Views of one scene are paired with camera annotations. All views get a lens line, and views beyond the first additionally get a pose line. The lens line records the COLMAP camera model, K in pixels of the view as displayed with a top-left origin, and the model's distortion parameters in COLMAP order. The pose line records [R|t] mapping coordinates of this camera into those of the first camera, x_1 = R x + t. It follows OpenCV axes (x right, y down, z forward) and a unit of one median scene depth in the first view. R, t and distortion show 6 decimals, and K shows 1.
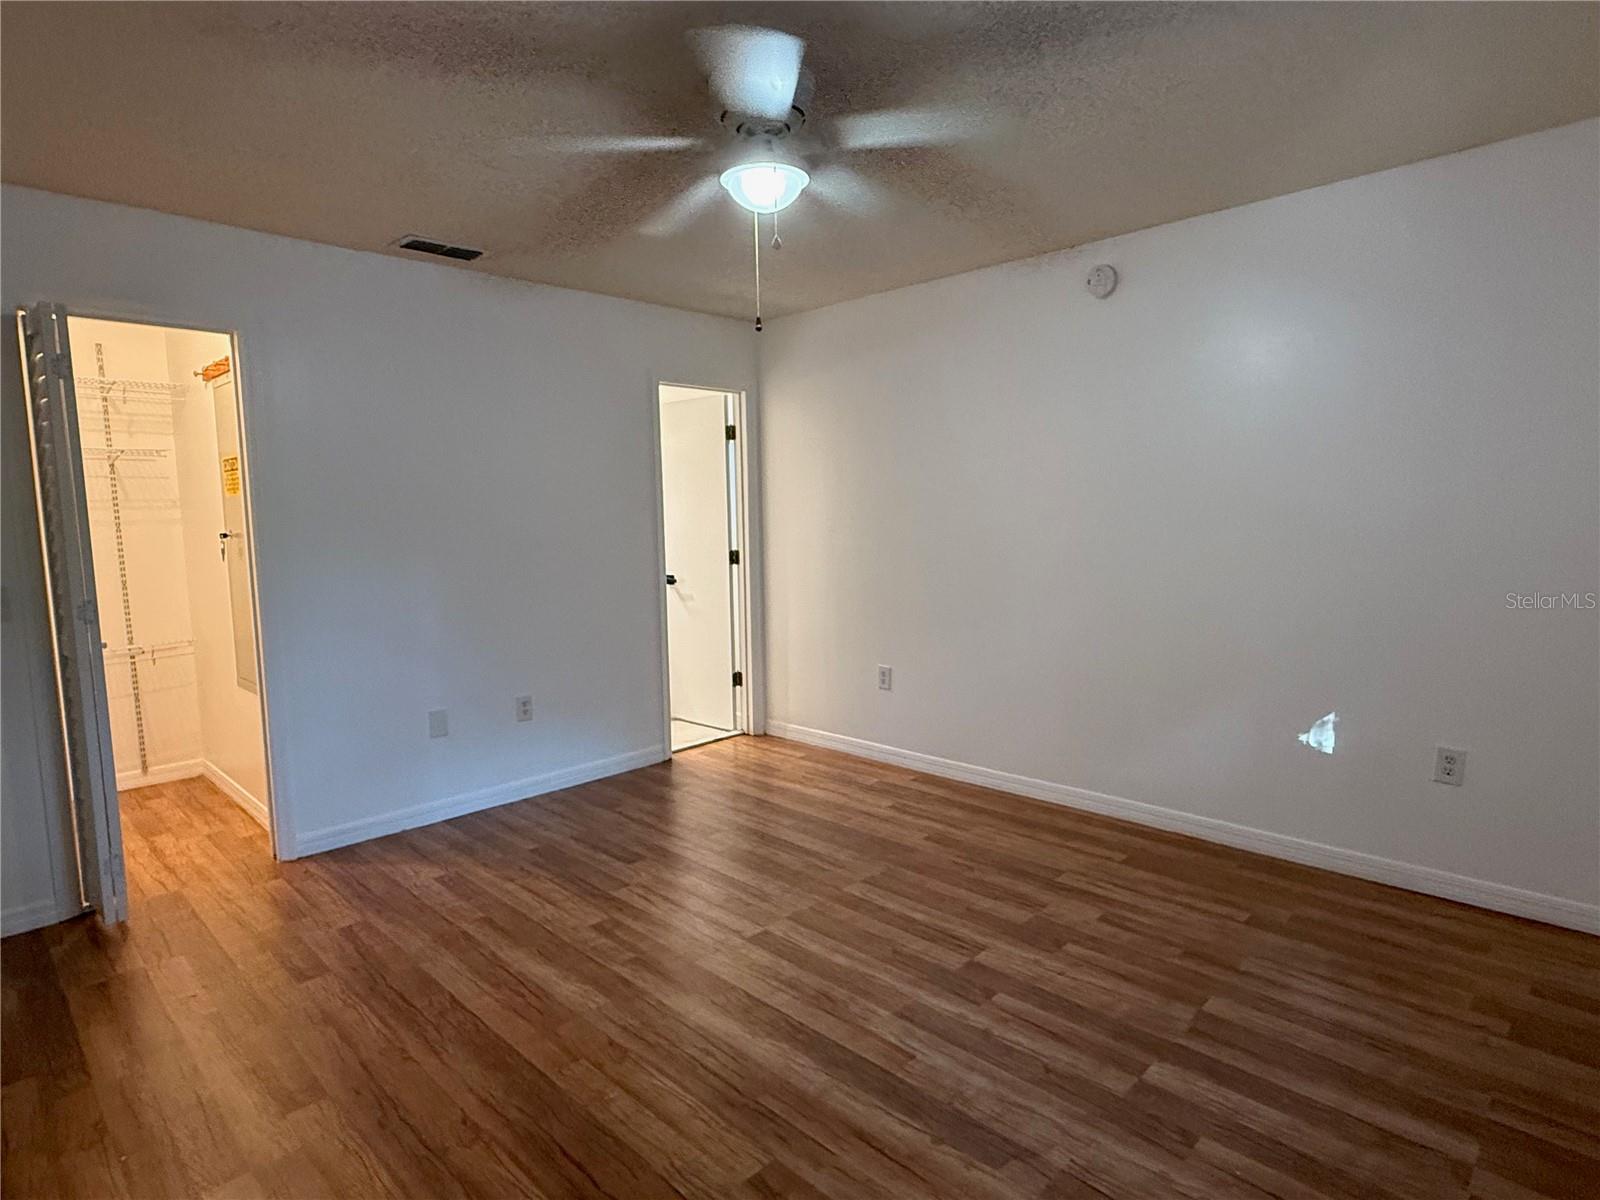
lens RADIAL K [[839.9, 0, 798.3], [0, 839.9, 600.7], [0, 0, 1]] dist [0.000688, 0.000188]
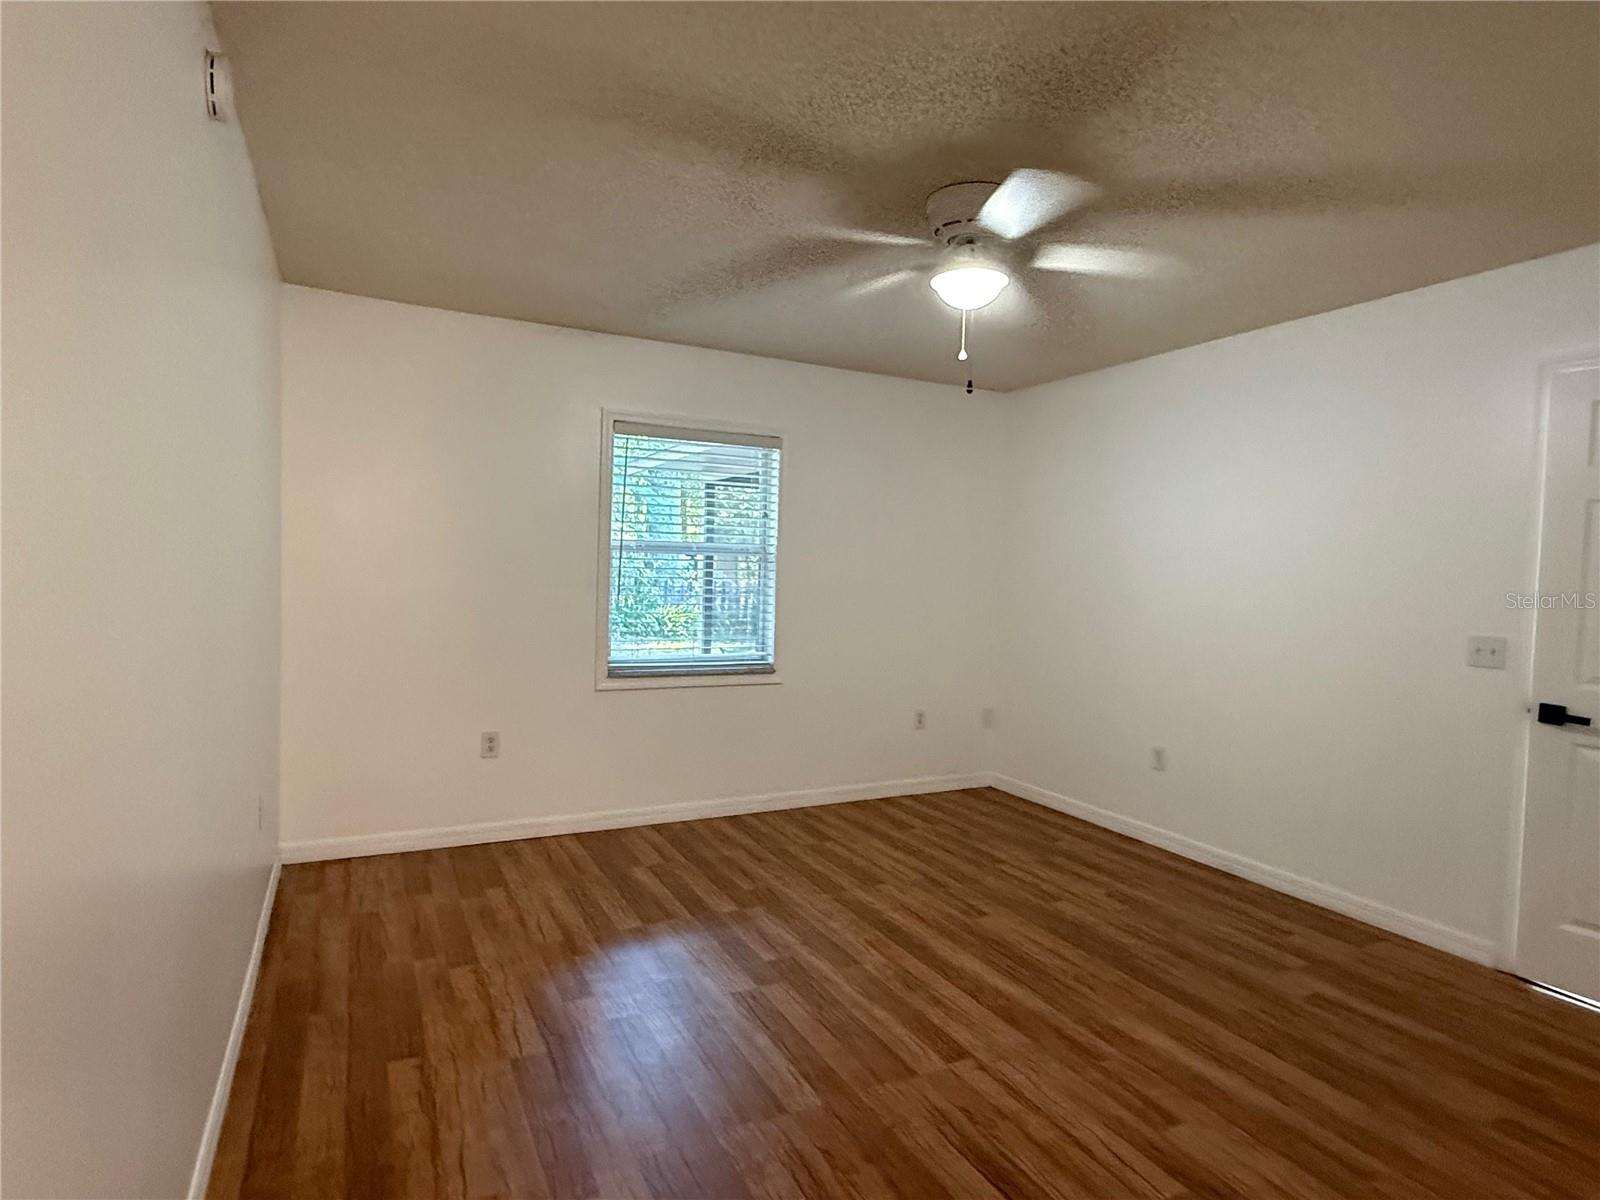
lens RADIAL K [[839.9, 0, 802.2], [0, 839.9, 600.0], [0, 0, 1]] dist [0.000688, 0.000188]
pose [[-0.946756, -0.022473, 0.321166, -0.179967], [0.022396, 0.990547, 0.135331, -0.203628], [-0.321172, 0.135318, -0.937303, 1.978892]]
